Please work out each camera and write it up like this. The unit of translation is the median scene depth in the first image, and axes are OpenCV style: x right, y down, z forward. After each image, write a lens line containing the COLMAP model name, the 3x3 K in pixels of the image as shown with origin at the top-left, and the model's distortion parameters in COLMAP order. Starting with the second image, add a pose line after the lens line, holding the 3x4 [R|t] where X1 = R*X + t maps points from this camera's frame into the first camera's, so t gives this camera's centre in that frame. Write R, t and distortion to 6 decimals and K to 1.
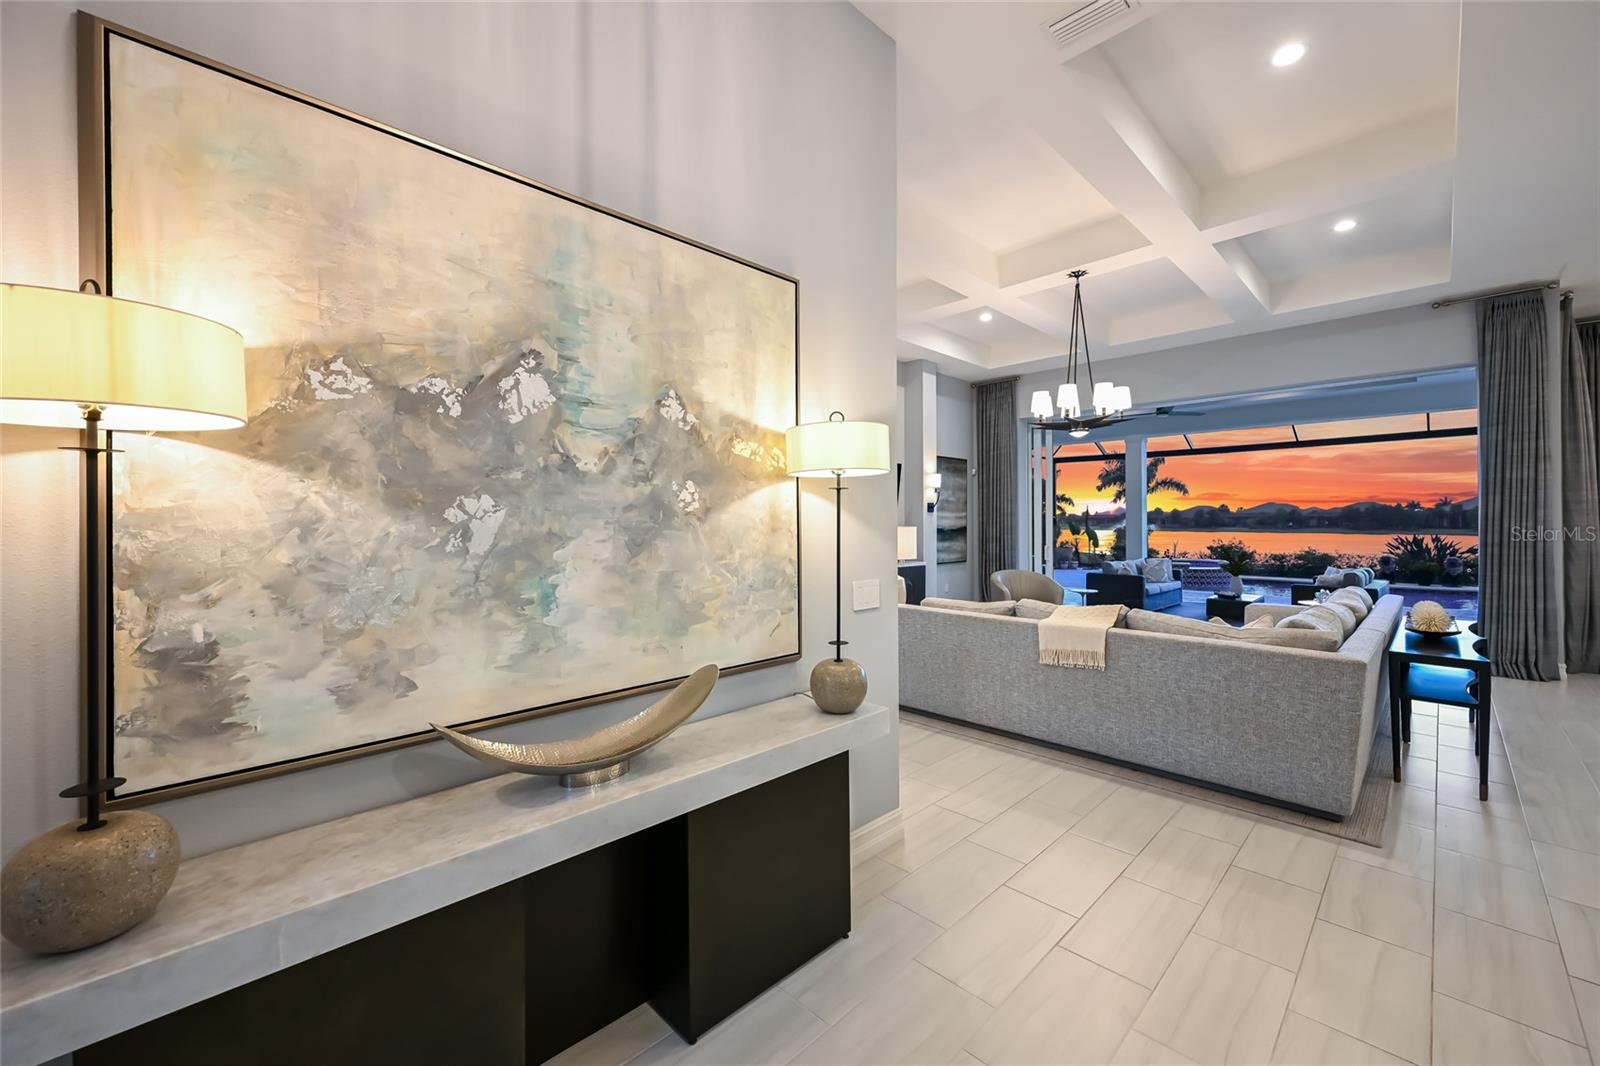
lens RADIAL K [[636.7, 0, 803.1], [0, 636.7, 520.3], [0, 0, 1]] dist [0.001582, 0.000142]
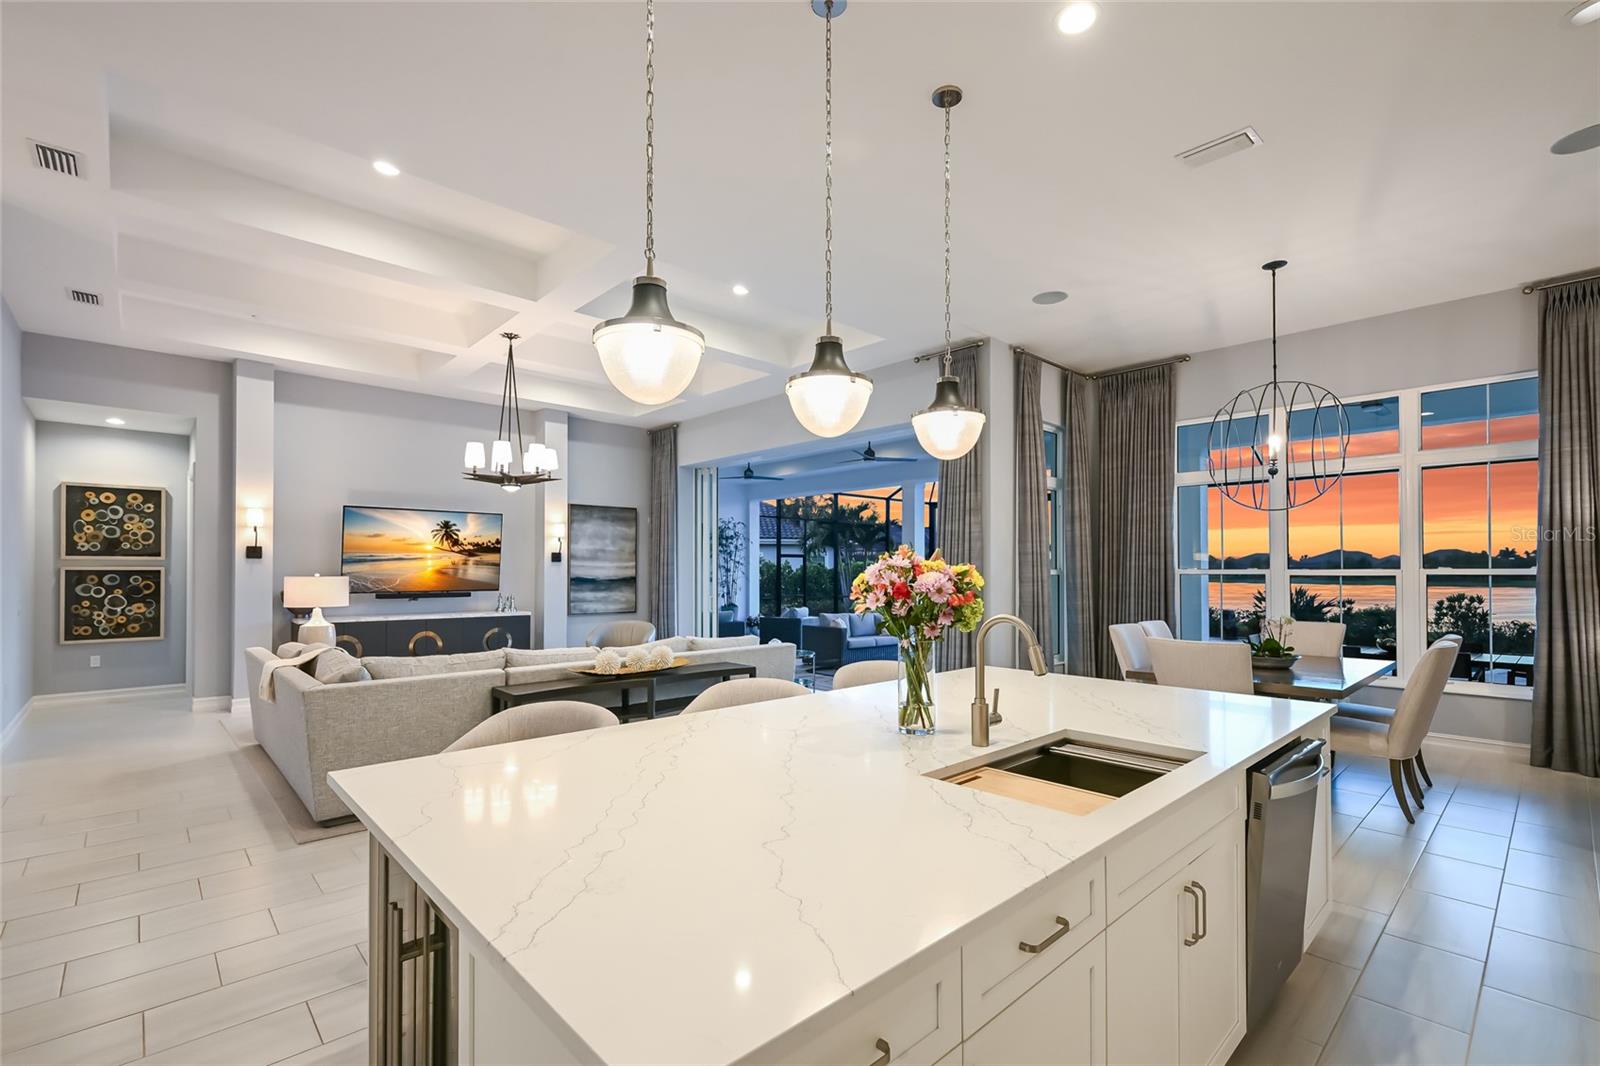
lens RADIAL K [[711.8, 0, 801.8], [0, 711.8, 565.3], [0, 0, 1]] dist [0.000922, -0.000279]
pose [[0.999503, 0.001606, -0.031484, 0.343731], [-0.001776, 0.999984, -0.005390, -0.001150], [0.031475, 0.005443, 0.999490, -0.056406]]
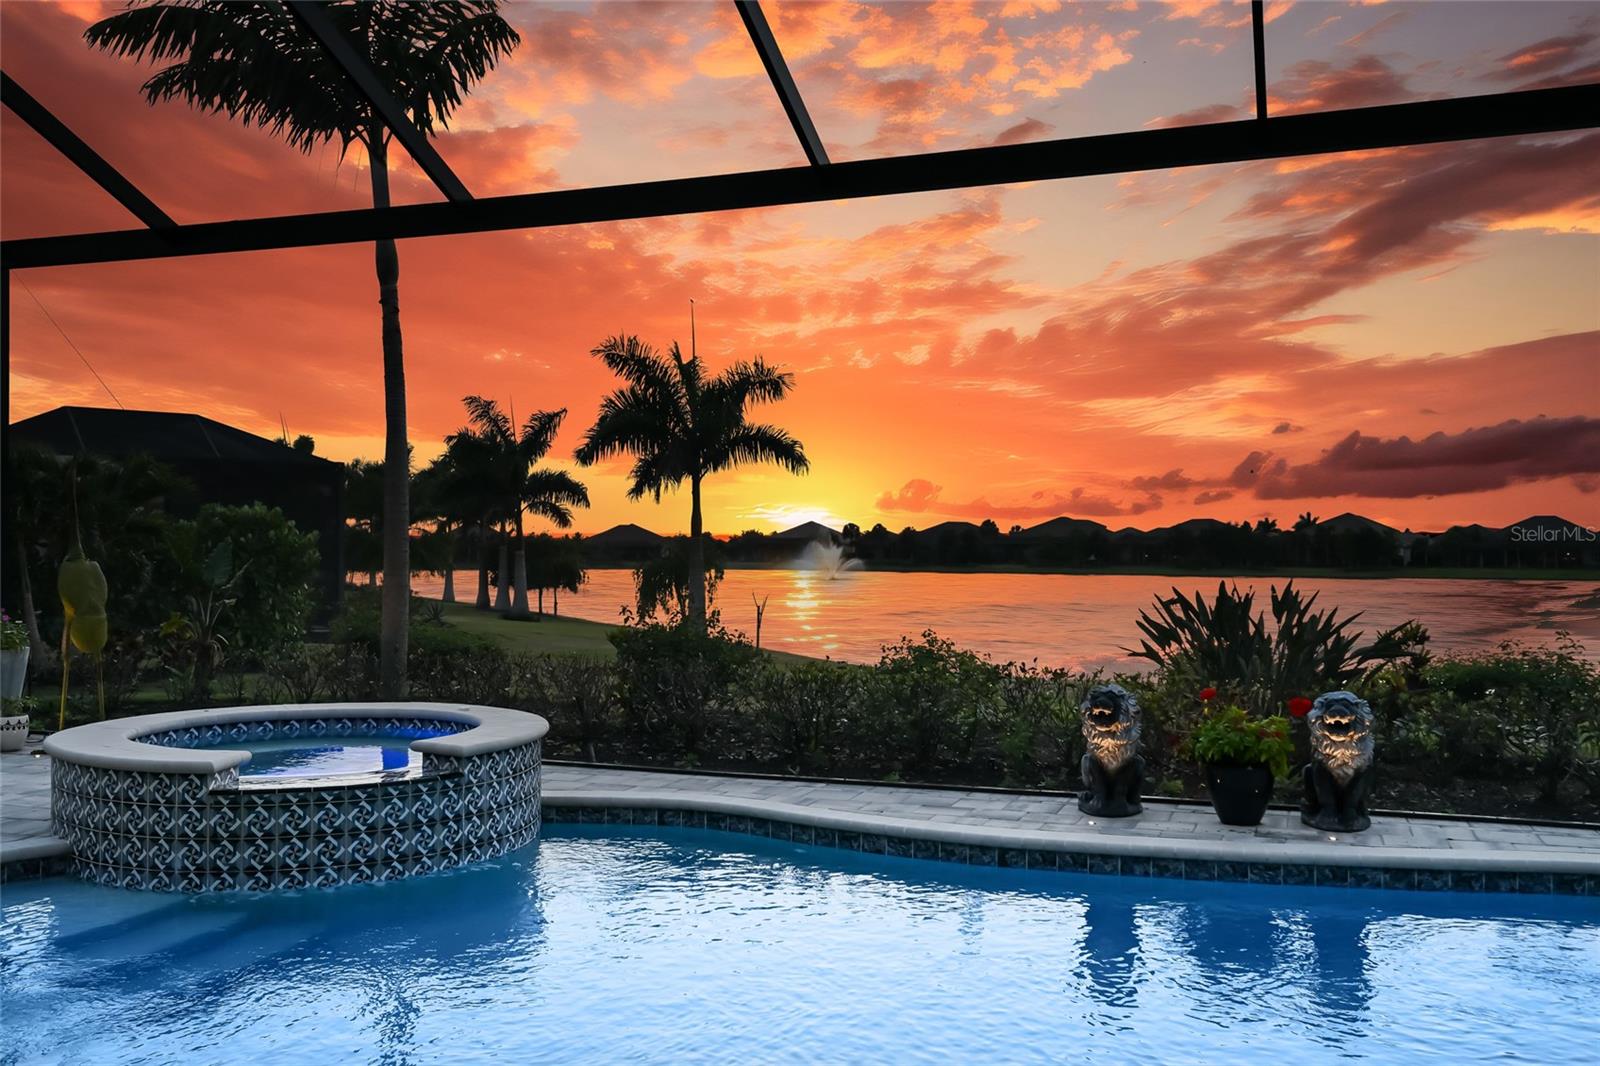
lens RADIAL K [[1380.5, 0, 800.0], [0, 1380.5, 533.0], [0, 0, 1]] dist [-0.002430, 0.002391]
pose [[0.906239, 0.010515, 0.422635, 0.650119], [-0.005840, 0.999907, -0.012355, 0.011171], [-0.422725, 0.008729, 0.906216, 0.648564]]
